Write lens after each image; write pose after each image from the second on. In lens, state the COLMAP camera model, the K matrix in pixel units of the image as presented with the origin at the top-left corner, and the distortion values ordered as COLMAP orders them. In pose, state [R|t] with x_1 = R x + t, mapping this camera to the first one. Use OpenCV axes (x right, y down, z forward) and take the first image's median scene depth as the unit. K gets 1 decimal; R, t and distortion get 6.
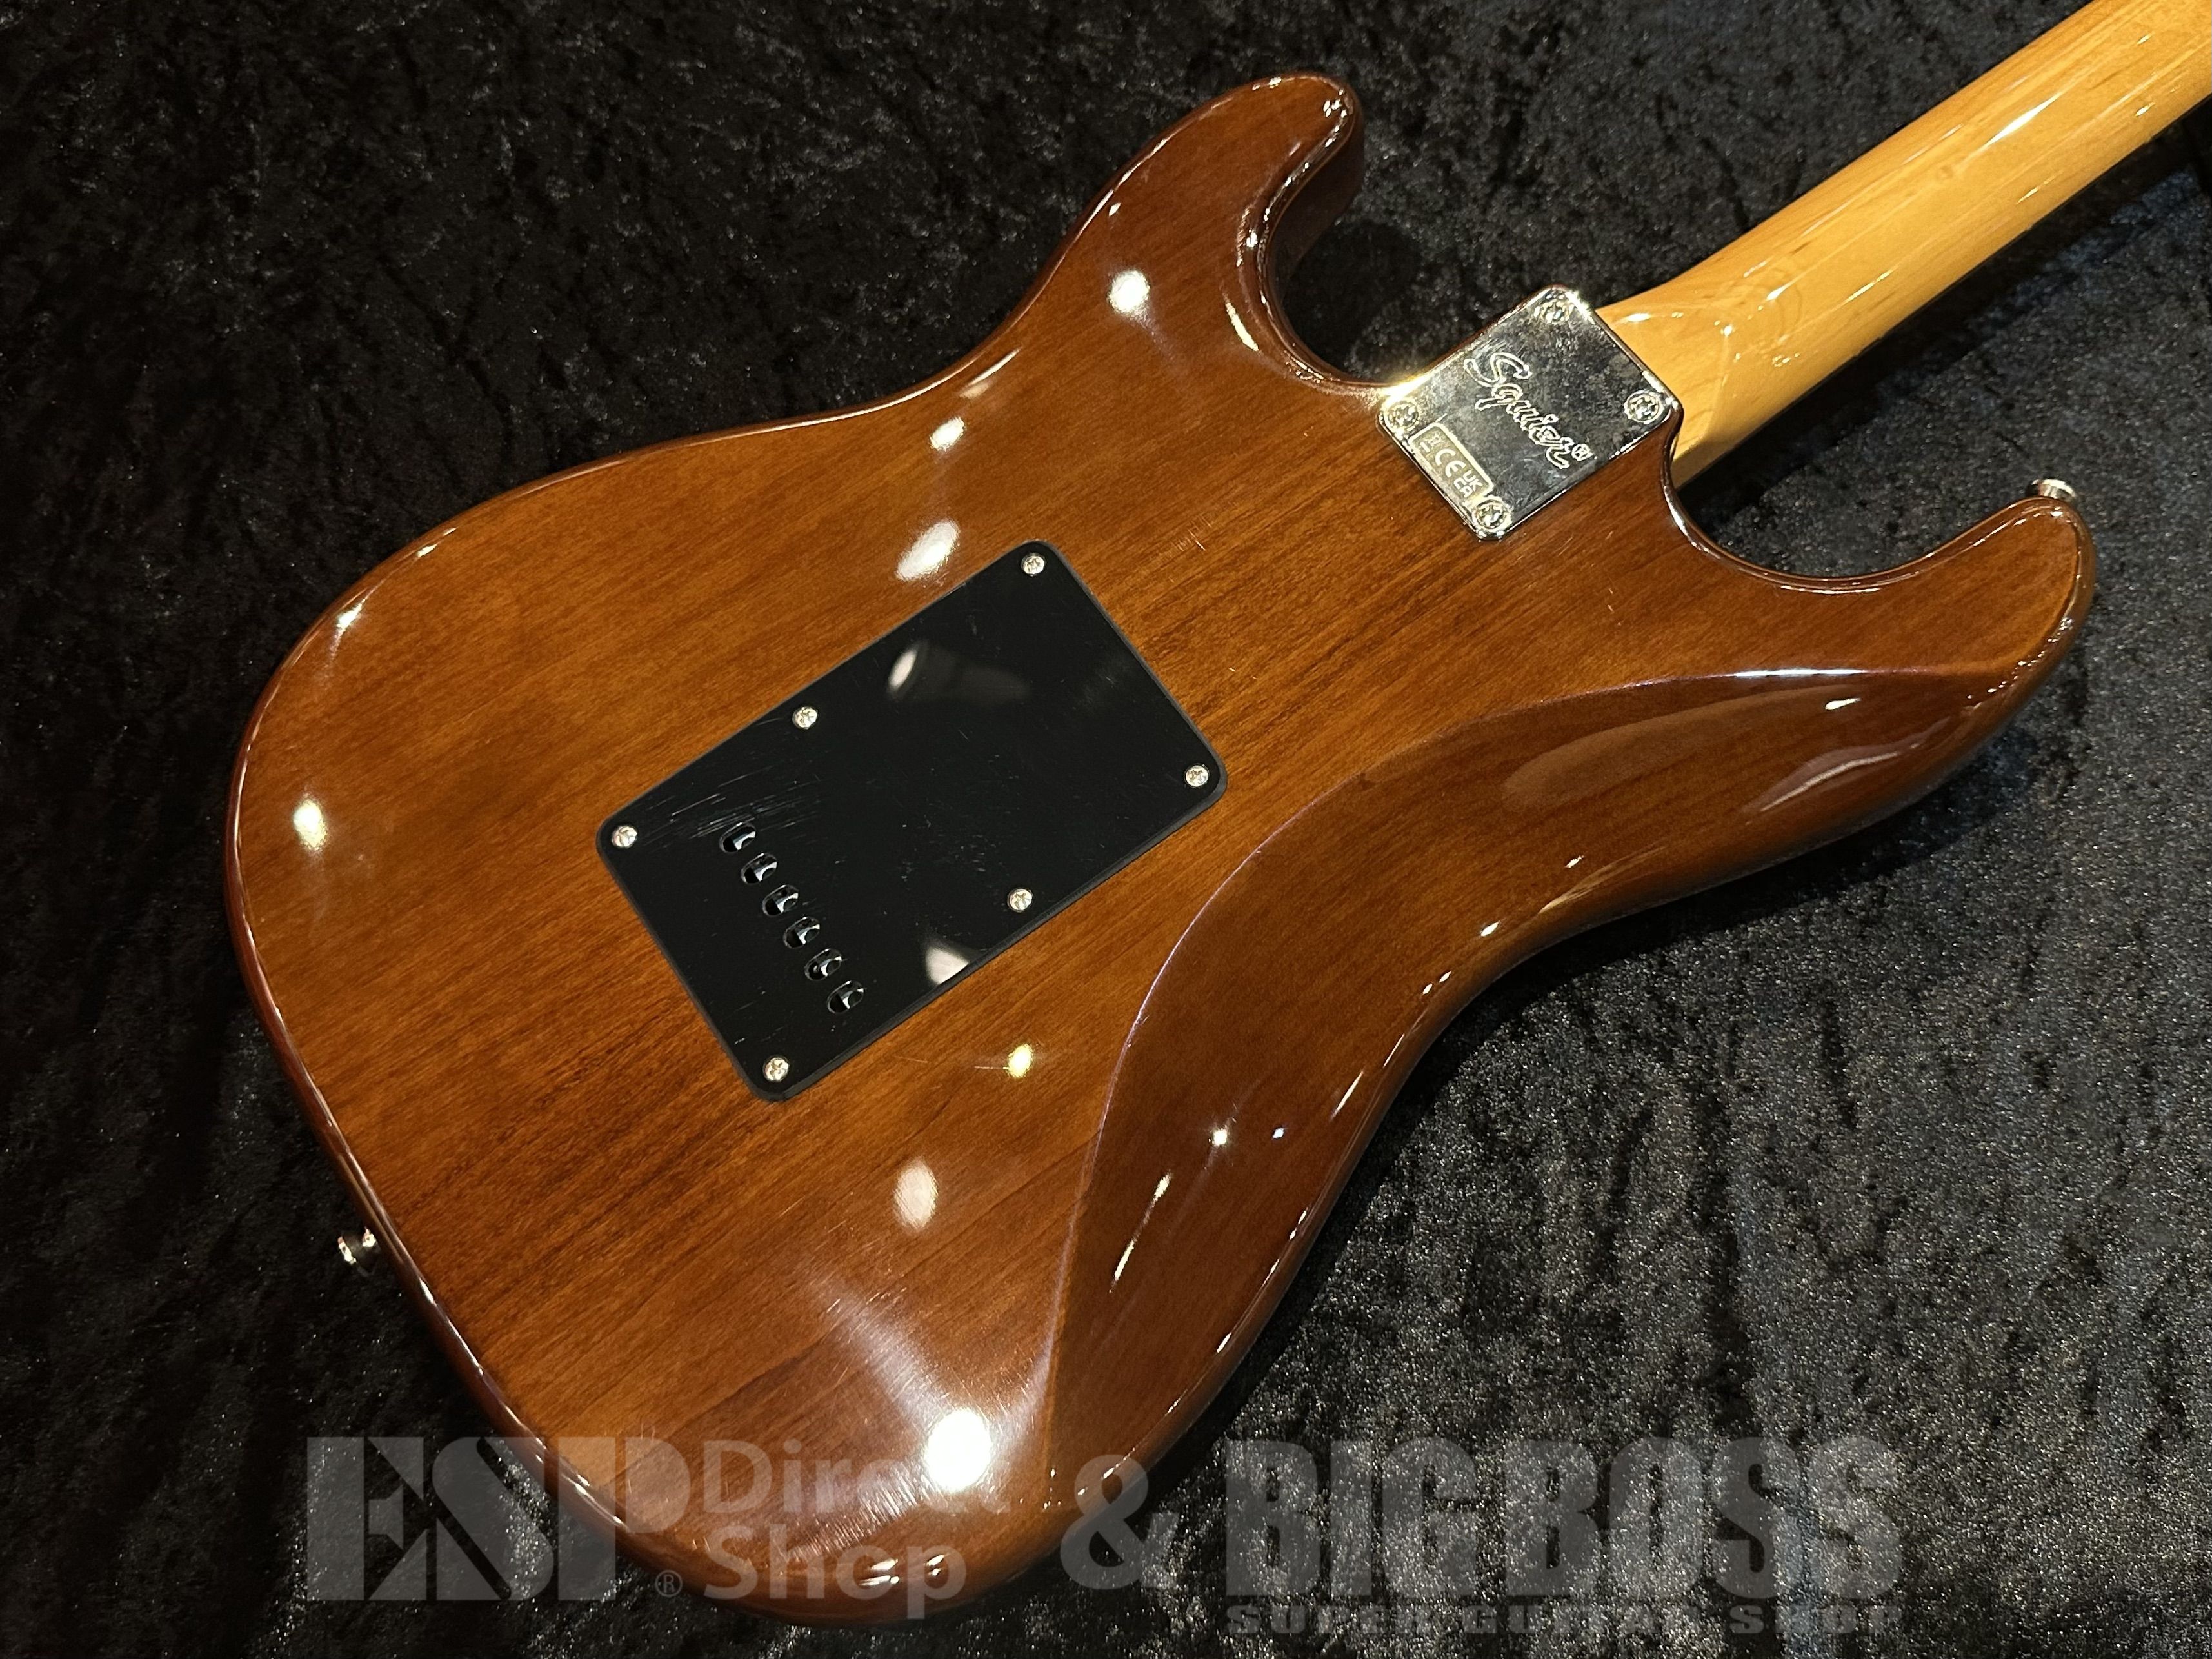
lens RADIAL K [[1908.0, 0, 1199.2], [0, 1908.0, 817.3], [0, 0, 1]] dist [0.120116, -0.308387]
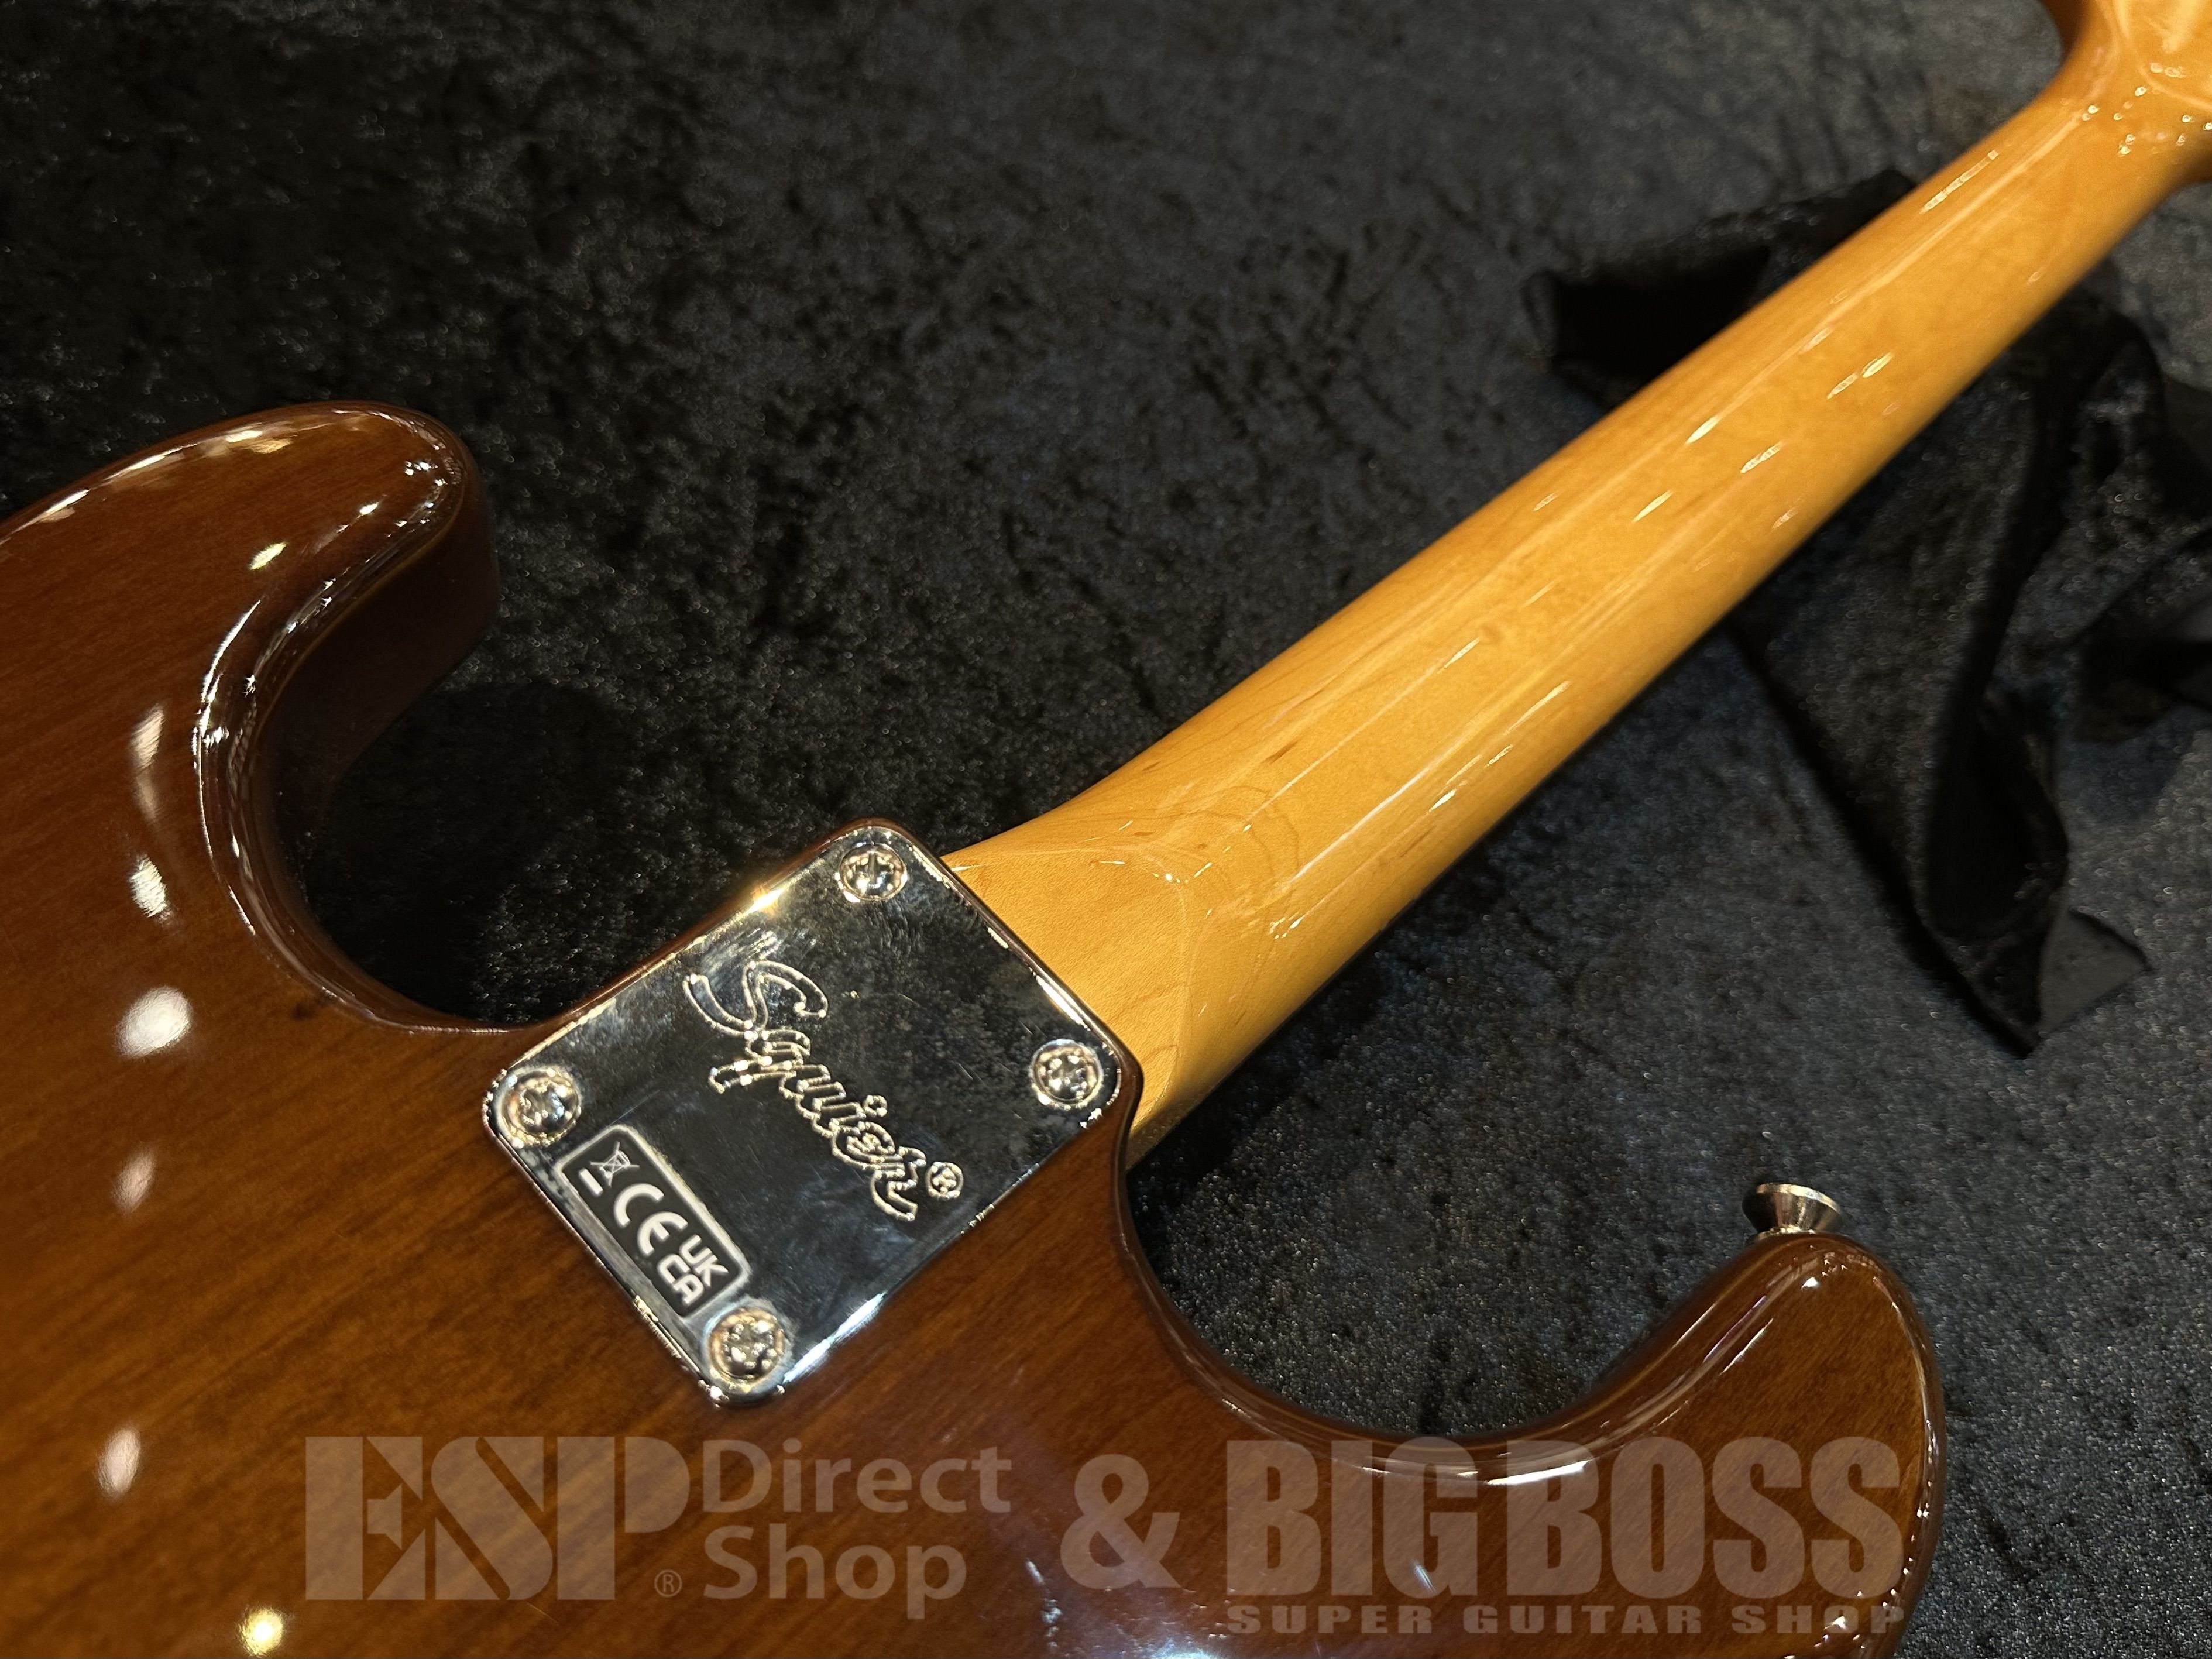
lens RADIAL K [[1895.6, 0, 1144.1], [0, 1895.6, 836.7], [0, 0, 1]] dist [0.121298, -0.342028]
pose [[0.946662, 0.002507, 0.322217, 0.095257], [0.067295, 0.976381, -0.205308, -0.169822], [-0.315122, 0.216041, 0.924134, 0.535998]]
